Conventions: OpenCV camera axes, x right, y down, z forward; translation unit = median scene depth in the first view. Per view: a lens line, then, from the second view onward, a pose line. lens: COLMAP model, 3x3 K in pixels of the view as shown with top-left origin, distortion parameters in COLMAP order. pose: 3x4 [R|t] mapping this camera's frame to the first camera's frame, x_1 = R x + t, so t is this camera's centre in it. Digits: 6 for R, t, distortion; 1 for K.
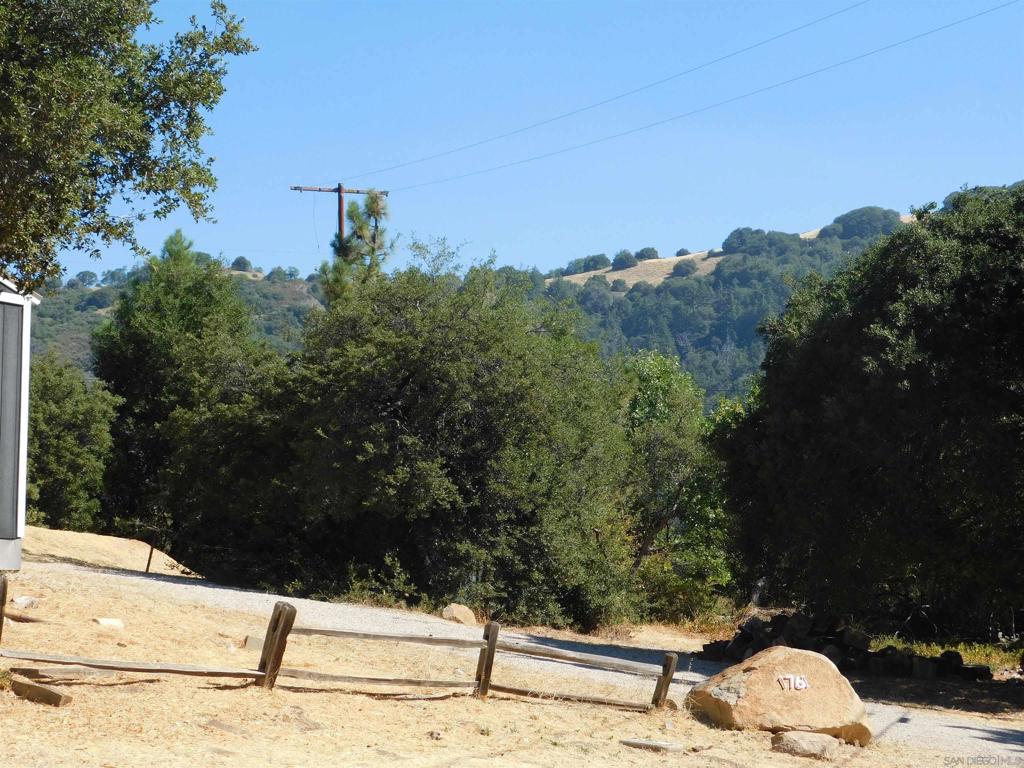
lens RADIAL K [[2001.8, 0, 512.0], [0, 2001.8, 384.0], [0, 0, 1]] dist [0.039788, -0.149732]
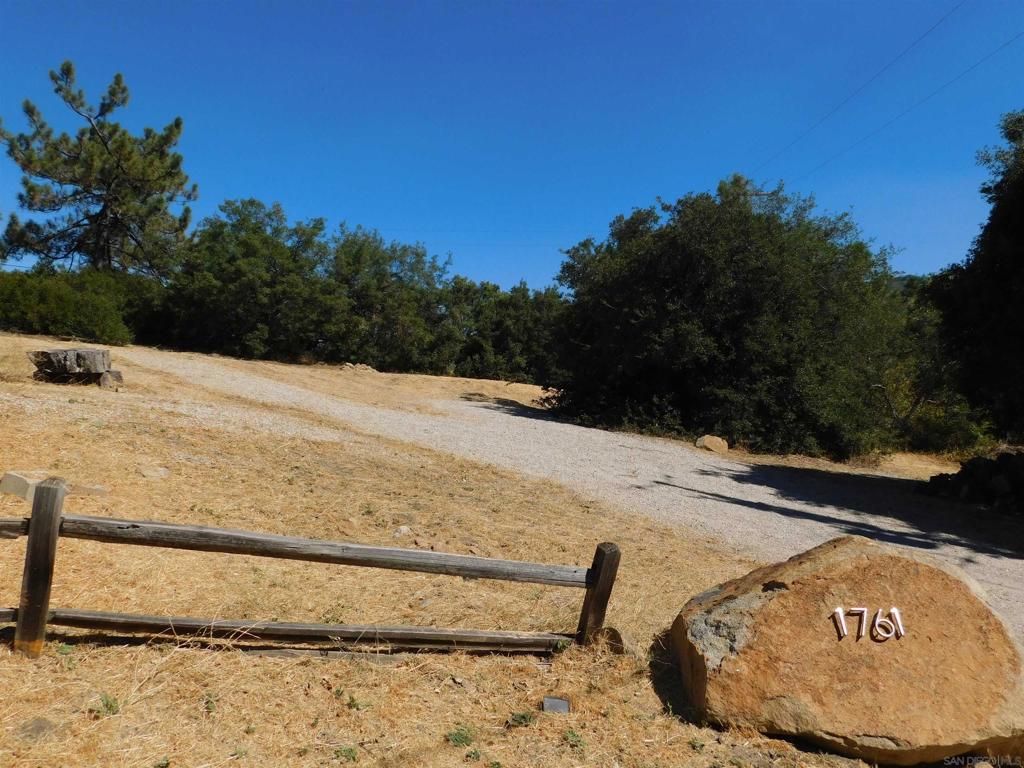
lens RADIAL K [[862.3, 0, 512.0], [0, 862.3, 384.0], [0, 0, 1]] dist [0.005926, 0.004869]
pose [[0.907726, 0.004779, -0.419535, 0.083540], [0.018673, 0.998484, 0.051774, 0.045144], [0.419147, -0.054830, 0.906261, 0.439232]]
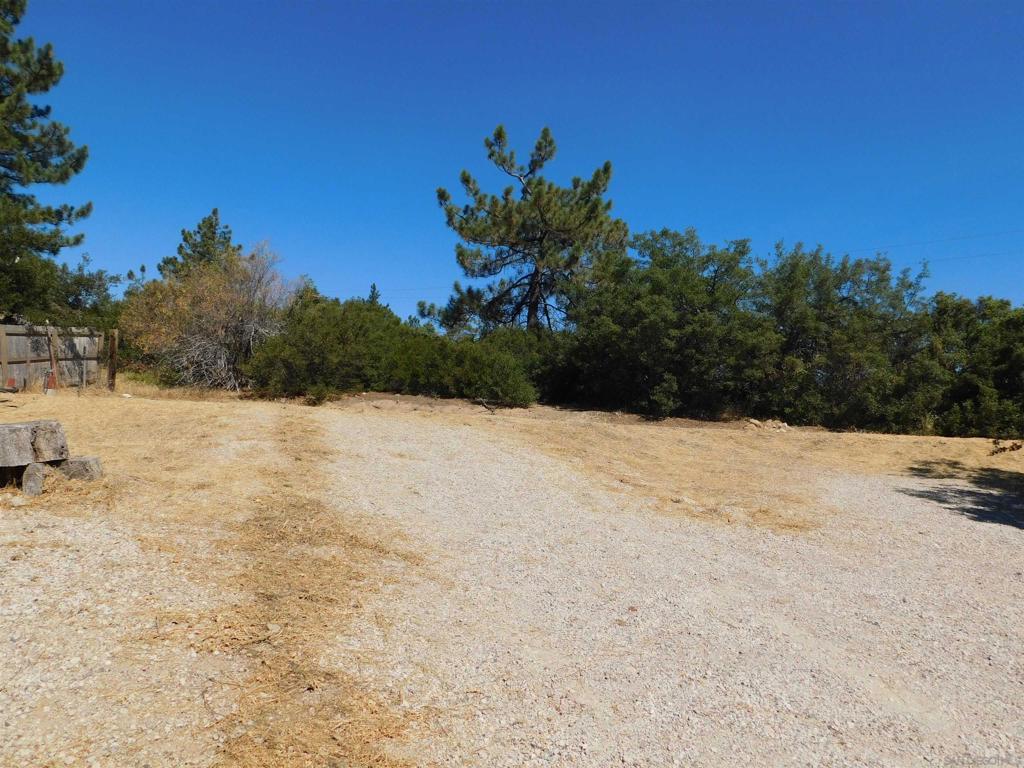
lens RADIAL K [[827.4, 0, 516.1], [0, 827.4, 384.4], [0, 0, 1]] dist [-0.023944, 0.032095]
pose [[0.517602, -0.061879, -0.853381, -0.001458], [0.061434, 0.997495, -0.035067, 0.050476], [0.853413, -0.034276, 0.520107, 0.684242]]
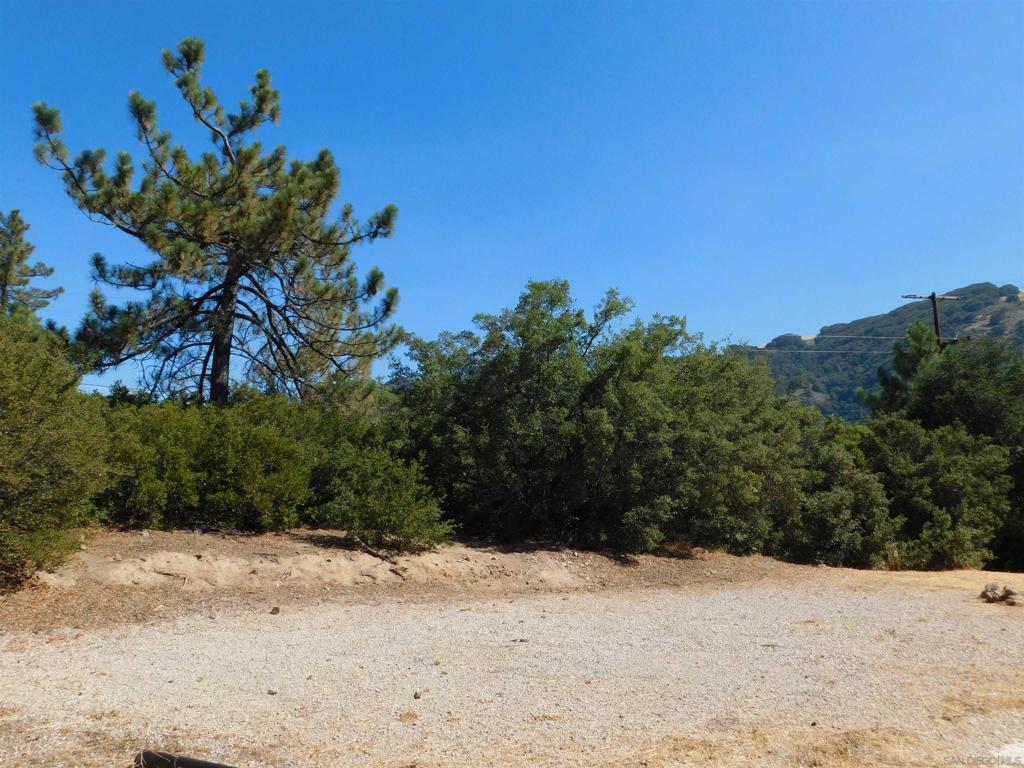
lens RADIAL K [[851.0, 0, 512.0], [0, 851.0, 384.0], [0, 0, 1]] dist [-0.000279, 0.009222]
pose [[0.990239, -0.025593, -0.137011, -0.590321], [0.020593, 0.999074, -0.037789, -0.031671], [0.137852, 0.034599, 0.989848, 0.633432]]
